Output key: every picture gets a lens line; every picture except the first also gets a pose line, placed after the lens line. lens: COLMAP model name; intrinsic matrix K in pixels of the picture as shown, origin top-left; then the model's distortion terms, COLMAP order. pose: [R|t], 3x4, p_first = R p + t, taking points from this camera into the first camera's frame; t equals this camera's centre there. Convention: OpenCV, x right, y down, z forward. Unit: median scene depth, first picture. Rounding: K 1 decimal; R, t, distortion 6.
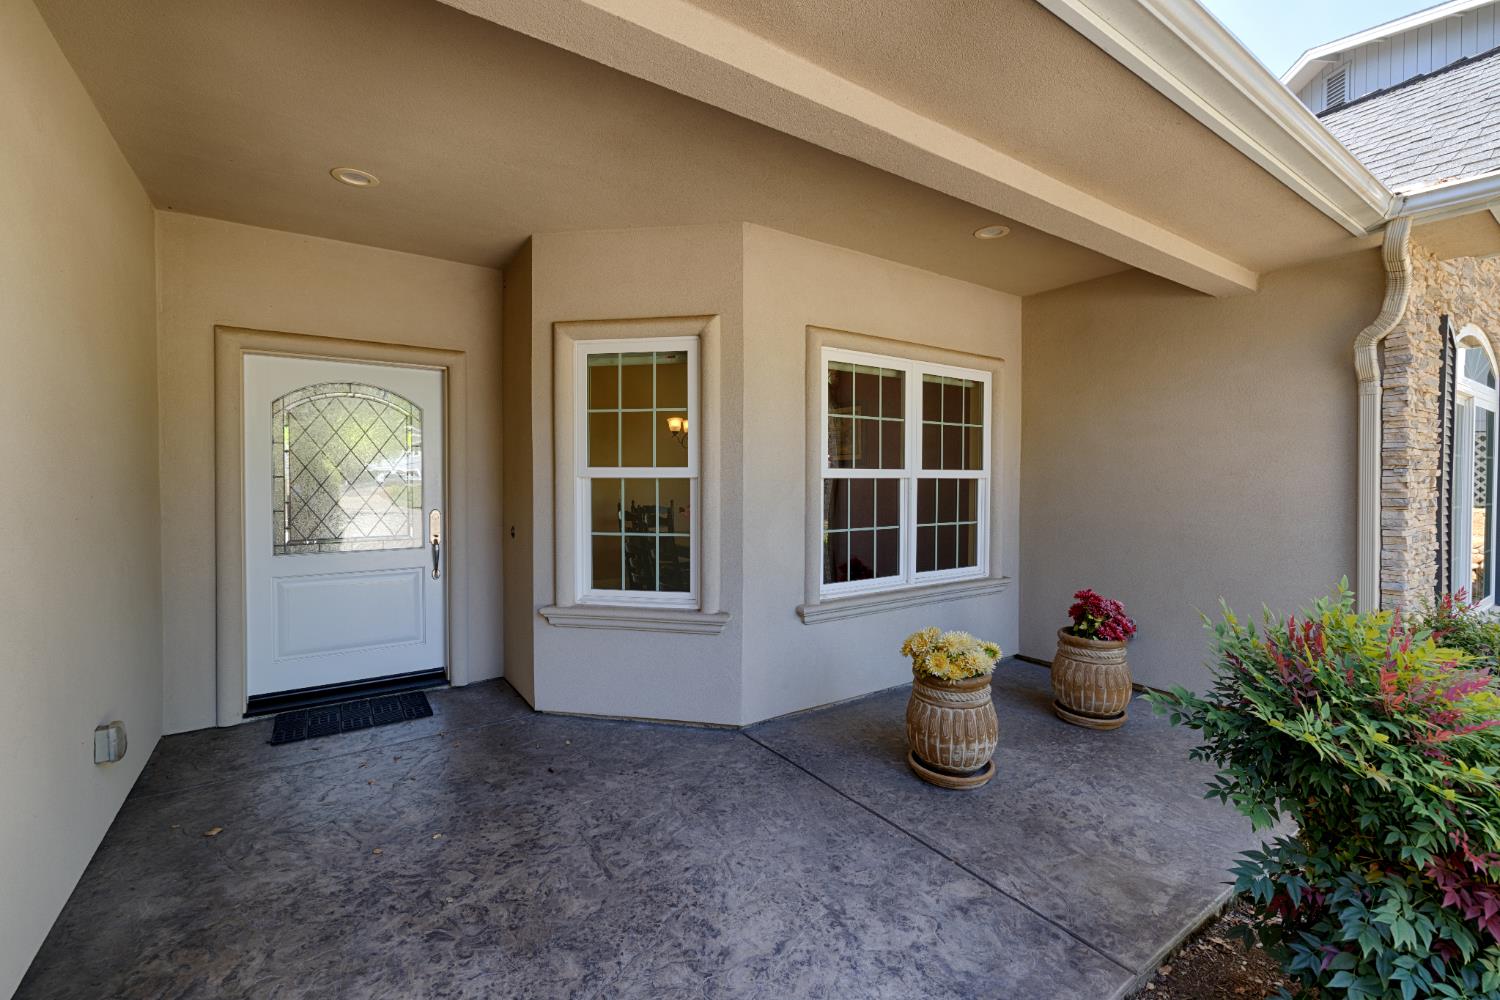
lens RADIAL K [[645.9, 0, 753.0], [0, 645.9, 494.4], [0, 0, 1]] dist [-0.002413, 0.000416]
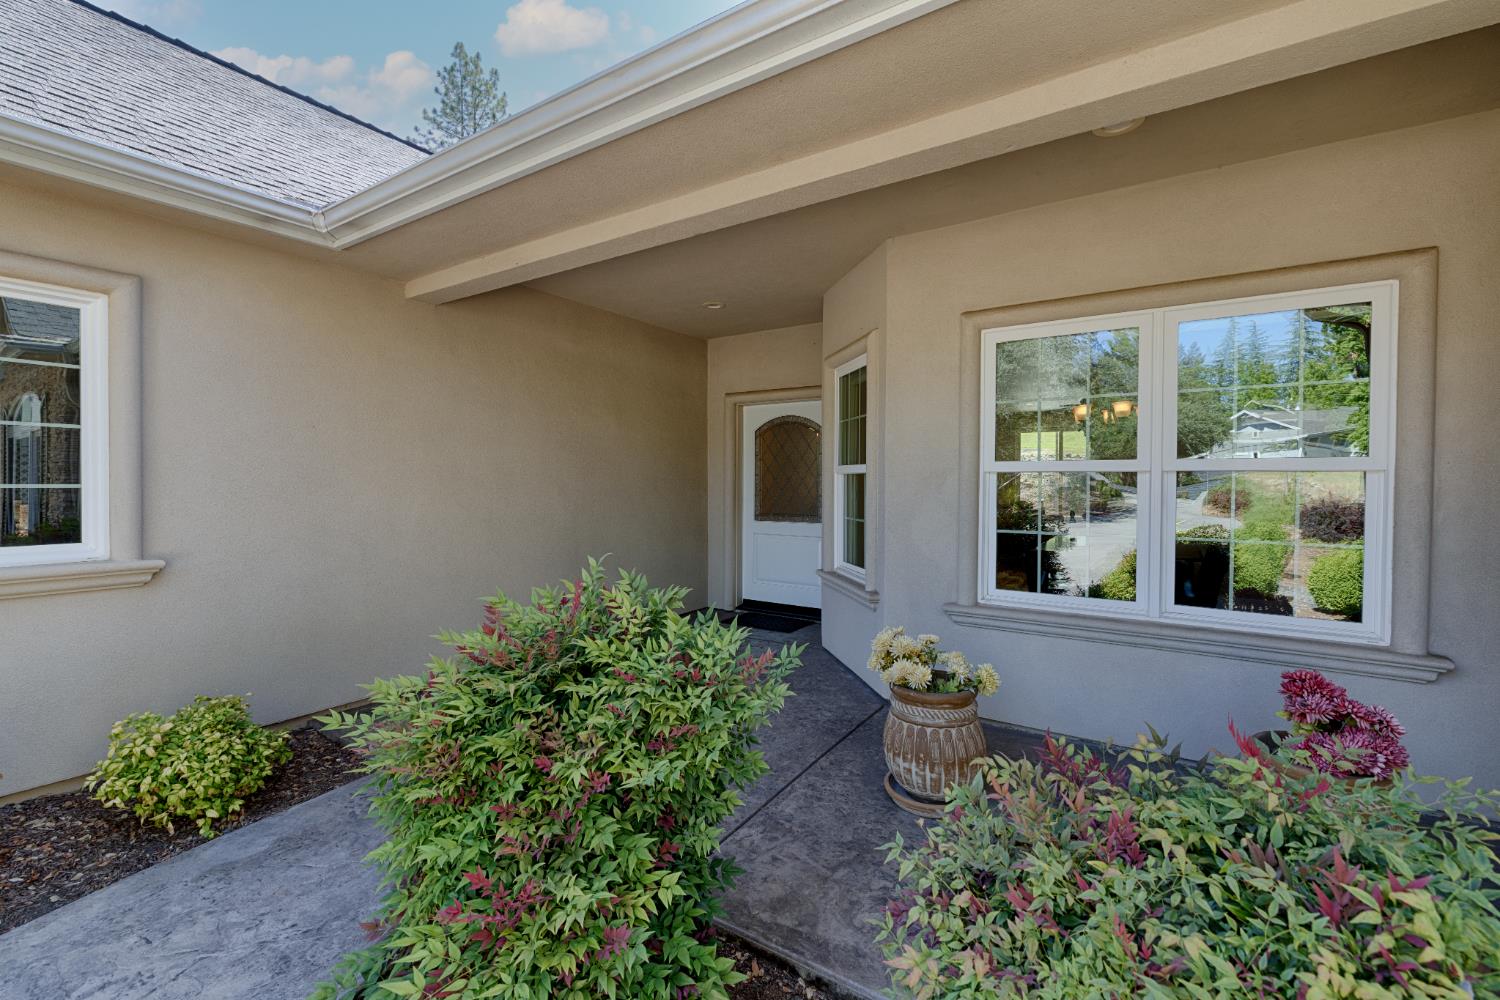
lens RADIAL K [[645.9, 0, 748.6], [0, 645.9, 493.1], [0, 0, 1]] dist [-0.002413, 0.000416]
pose [[0.373976, 0.020128, -0.927220, 0.917303], [-0.012069, 0.999785, 0.016835, -0.006670], [0.927360, 0.004895, 0.374138, 0.370093]]
